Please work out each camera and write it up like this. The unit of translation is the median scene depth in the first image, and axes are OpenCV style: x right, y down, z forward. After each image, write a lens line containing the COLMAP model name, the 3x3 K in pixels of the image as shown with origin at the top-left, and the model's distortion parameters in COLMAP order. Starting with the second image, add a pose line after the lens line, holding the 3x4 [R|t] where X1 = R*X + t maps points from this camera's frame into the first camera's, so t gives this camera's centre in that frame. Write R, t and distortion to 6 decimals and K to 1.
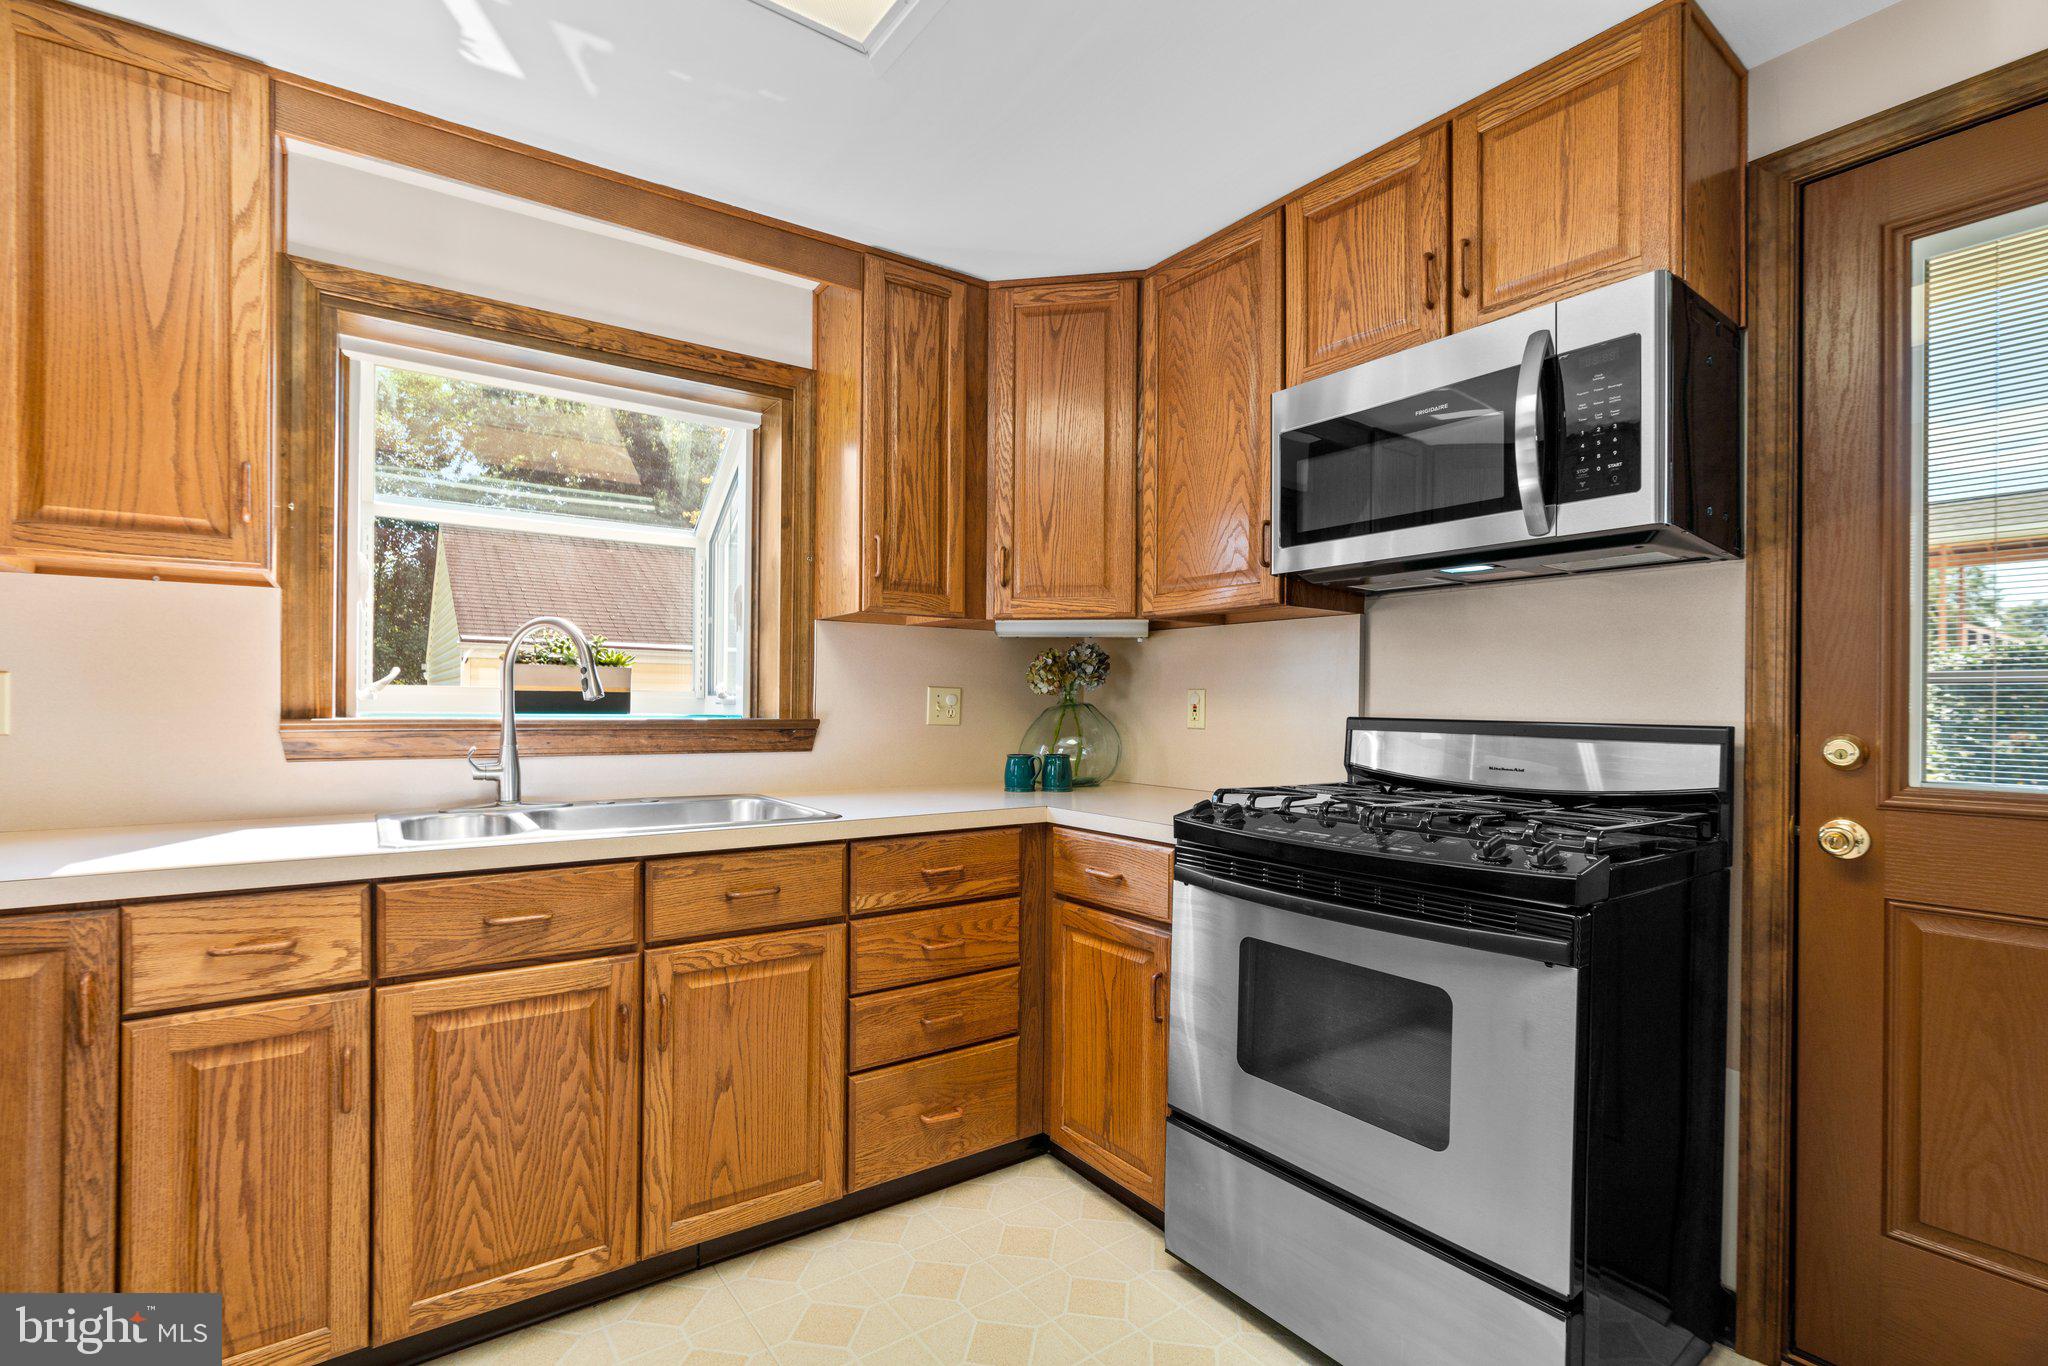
lens RADIAL K [[928.8, 0, 1026.3], [0, 928.8, 705.4], [0, 0, 1]] dist [-0.019783, 0.007308]
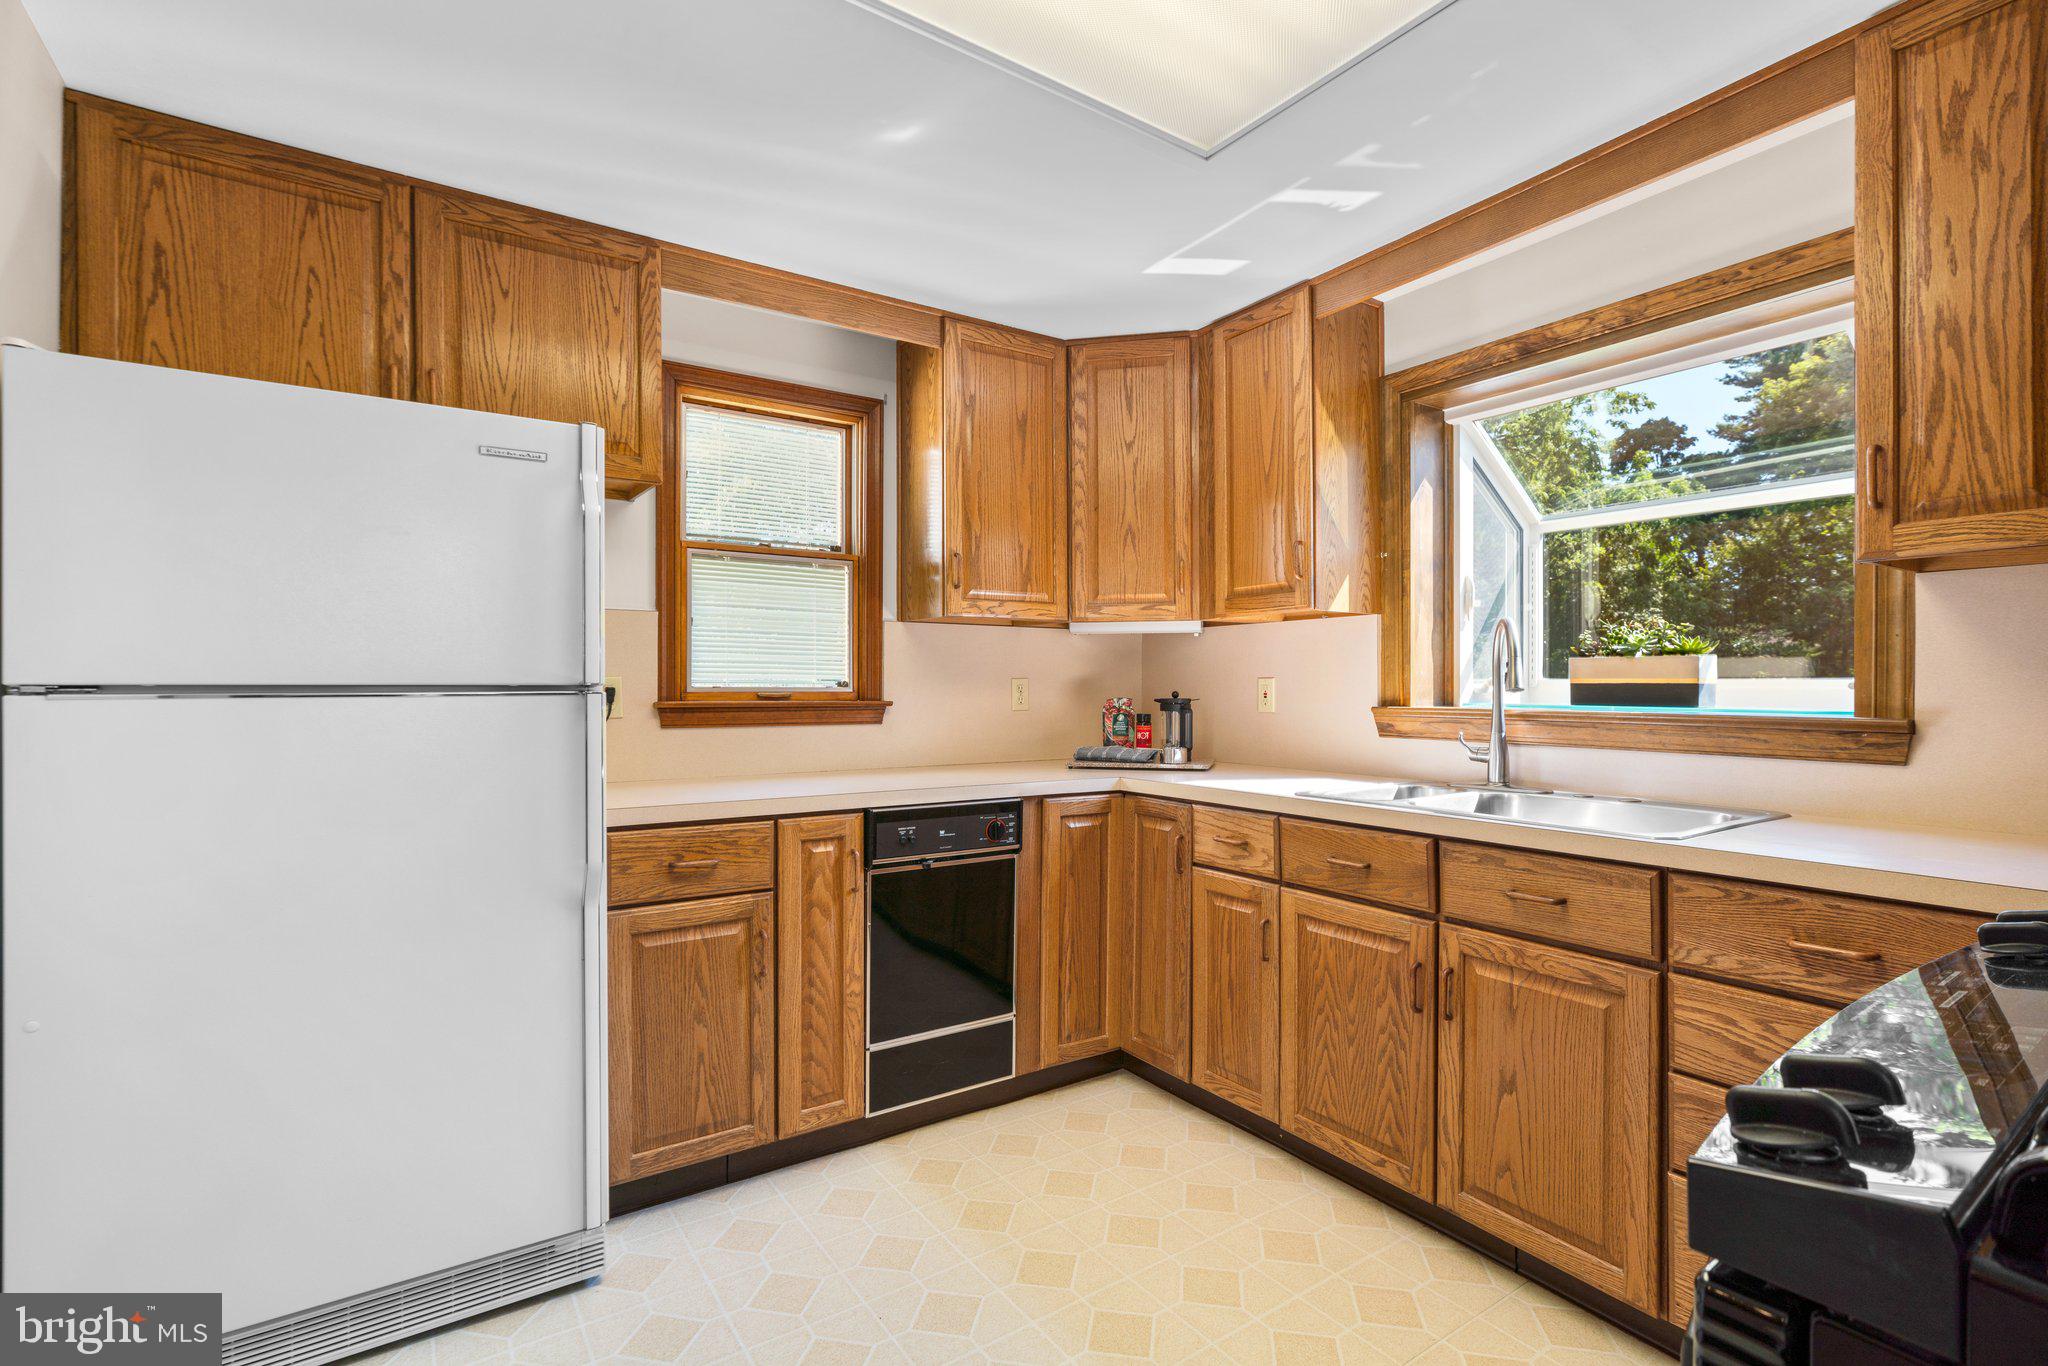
lens RADIAL K [[953.0, 0, 1023.1], [0, 953.0, 686.0], [0, 0, 1]] dist [0.000071, 0.000981]
pose [[-0.040031, -0.008115, -0.999165, 0.668360], [-0.002231, 0.999965, -0.008032, -0.003204], [0.999196, 0.001907, -0.040047, 0.502098]]
